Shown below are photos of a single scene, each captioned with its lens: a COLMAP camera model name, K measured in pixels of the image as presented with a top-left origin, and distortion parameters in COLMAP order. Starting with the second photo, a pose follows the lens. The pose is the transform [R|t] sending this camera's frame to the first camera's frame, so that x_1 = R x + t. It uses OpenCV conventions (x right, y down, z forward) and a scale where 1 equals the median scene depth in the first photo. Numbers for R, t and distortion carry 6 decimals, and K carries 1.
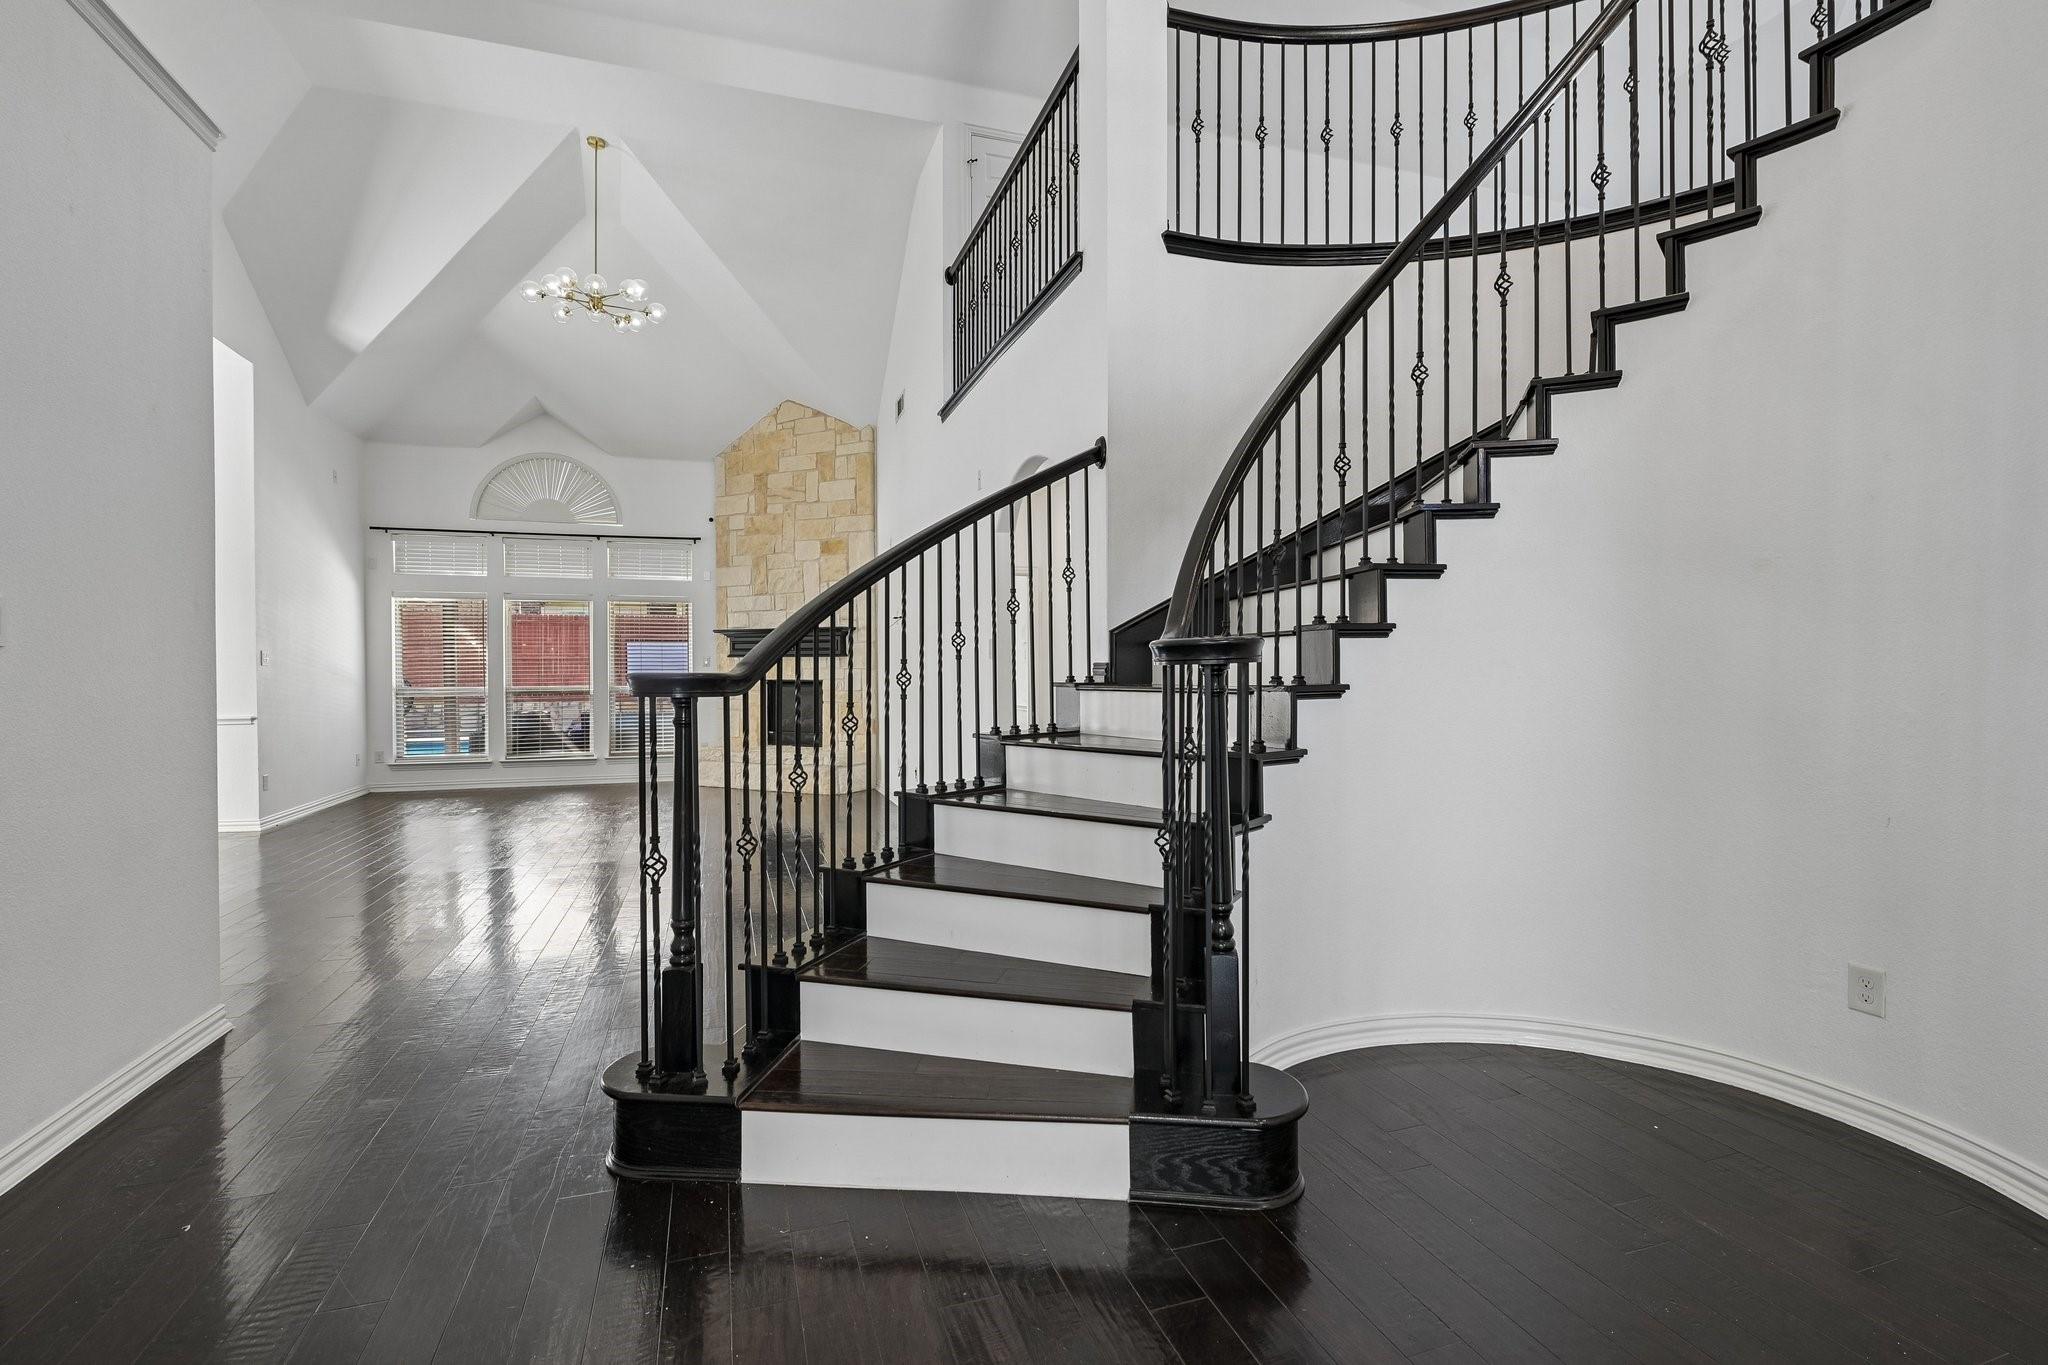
lens RADIAL K [[918.8, 0, 1023.2], [0, 918.8, 674.1], [0, 0, 1]] dist [-0.005415, -0.000639]
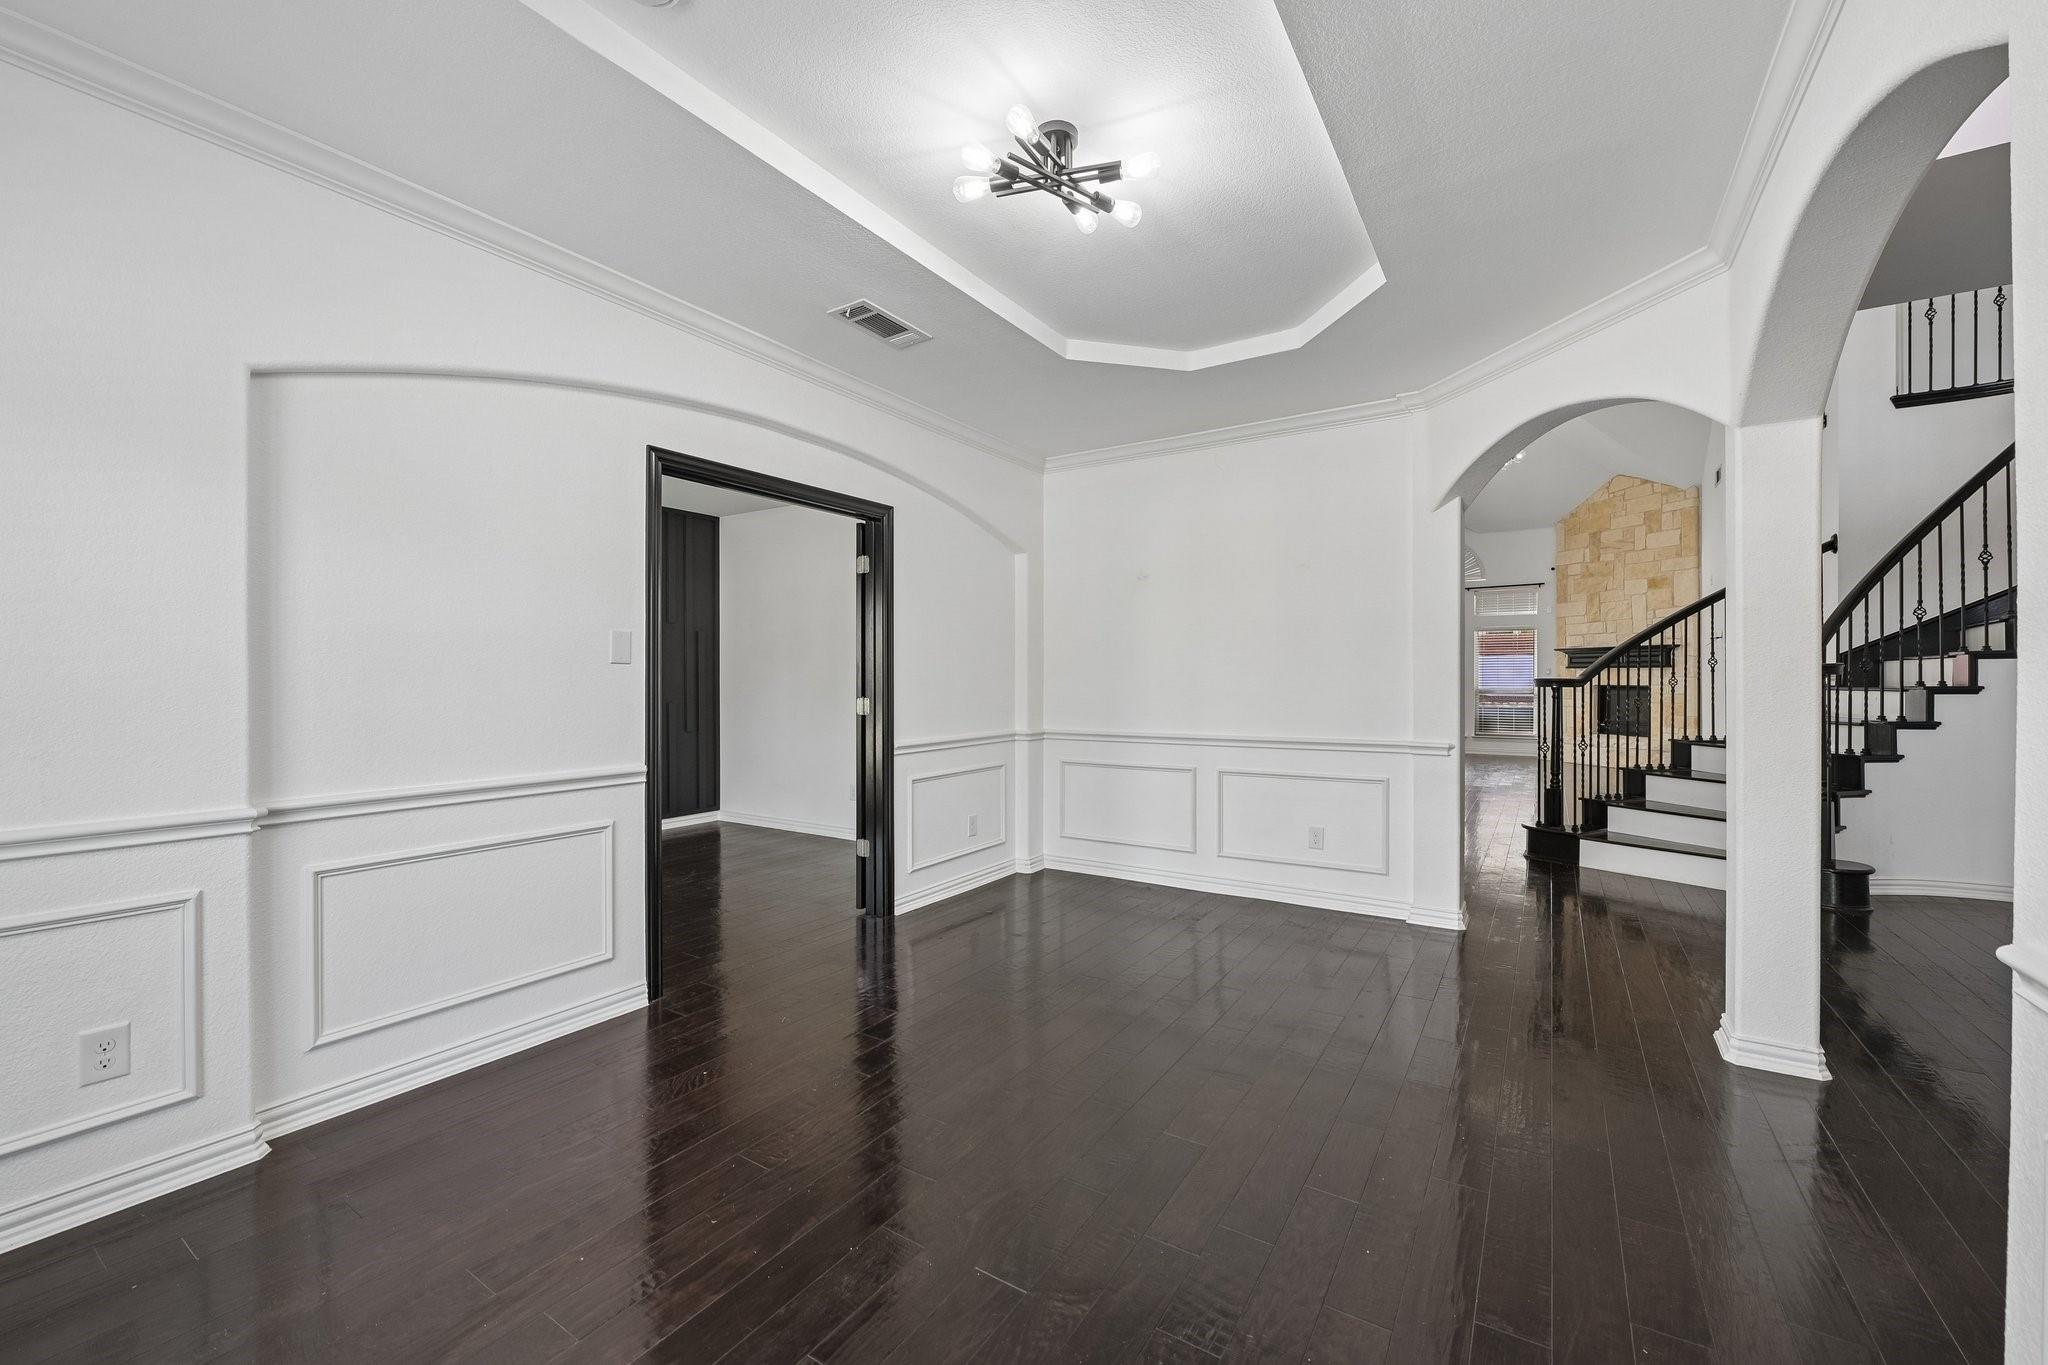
lens RADIAL K [[810.0, 0, 1024.0], [0, 810.0, 682.5], [0, 0, 1]] dist [-0.013323, -0.000336]
pose [[0.623979, 0.006996, -0.781410, 0.119842], [-0.006282, 0.999973, 0.003937, 0.003160], [0.781416, 0.002453, 0.624006, -0.405956]]
